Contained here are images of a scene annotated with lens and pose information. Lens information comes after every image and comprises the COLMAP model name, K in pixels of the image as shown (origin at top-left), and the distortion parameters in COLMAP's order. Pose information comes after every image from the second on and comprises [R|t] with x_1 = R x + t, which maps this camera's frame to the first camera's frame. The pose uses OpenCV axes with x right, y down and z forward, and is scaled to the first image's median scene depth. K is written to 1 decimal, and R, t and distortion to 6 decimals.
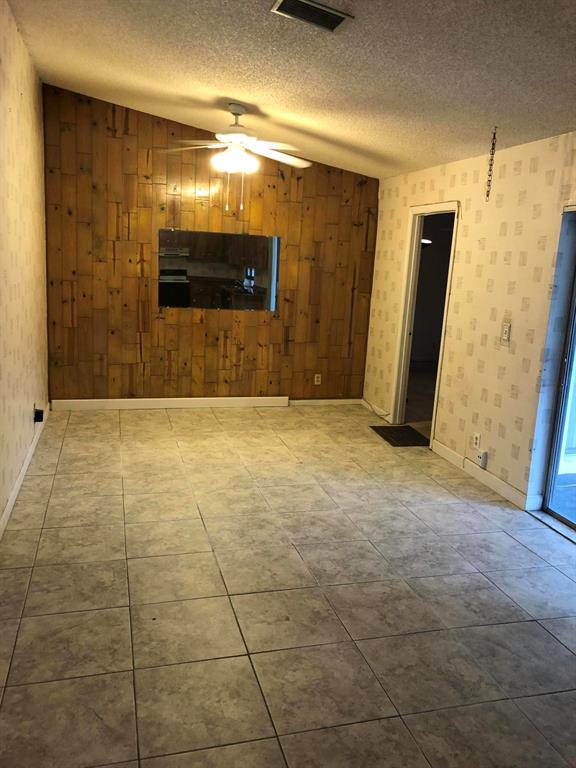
lens RADIAL K [[629.6, 0, 287.3], [0, 629.6, 383.7], [0, 0, 1]] dist [0.023283, -0.007660]
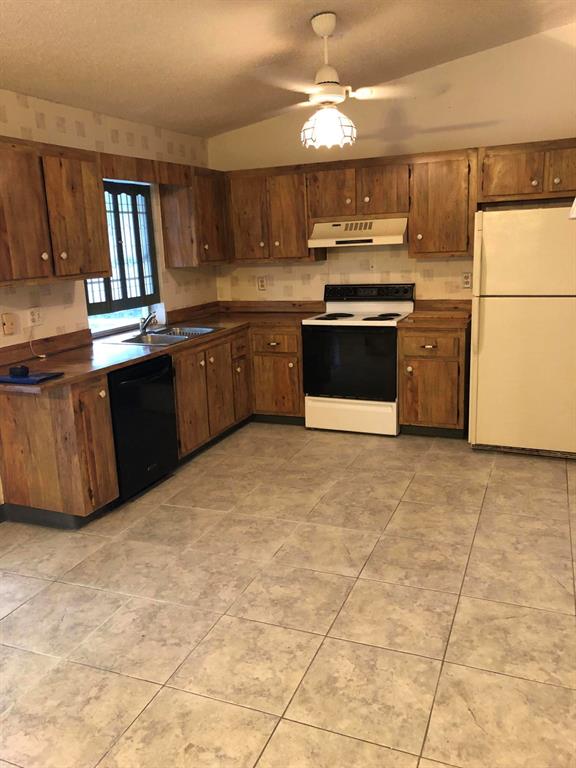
lens RADIAL K [[629.6, 0, 287.2], [0, 629.6, 383.5], [0, 0, 1]] dist [0.023283, -0.007660]
pose [[-0.790793, -0.150517, 0.593289, -0.547035], [0.124231, 0.909650, 0.396364, -0.317905], [-0.599344, 0.387146, -0.700646, 1.580412]]
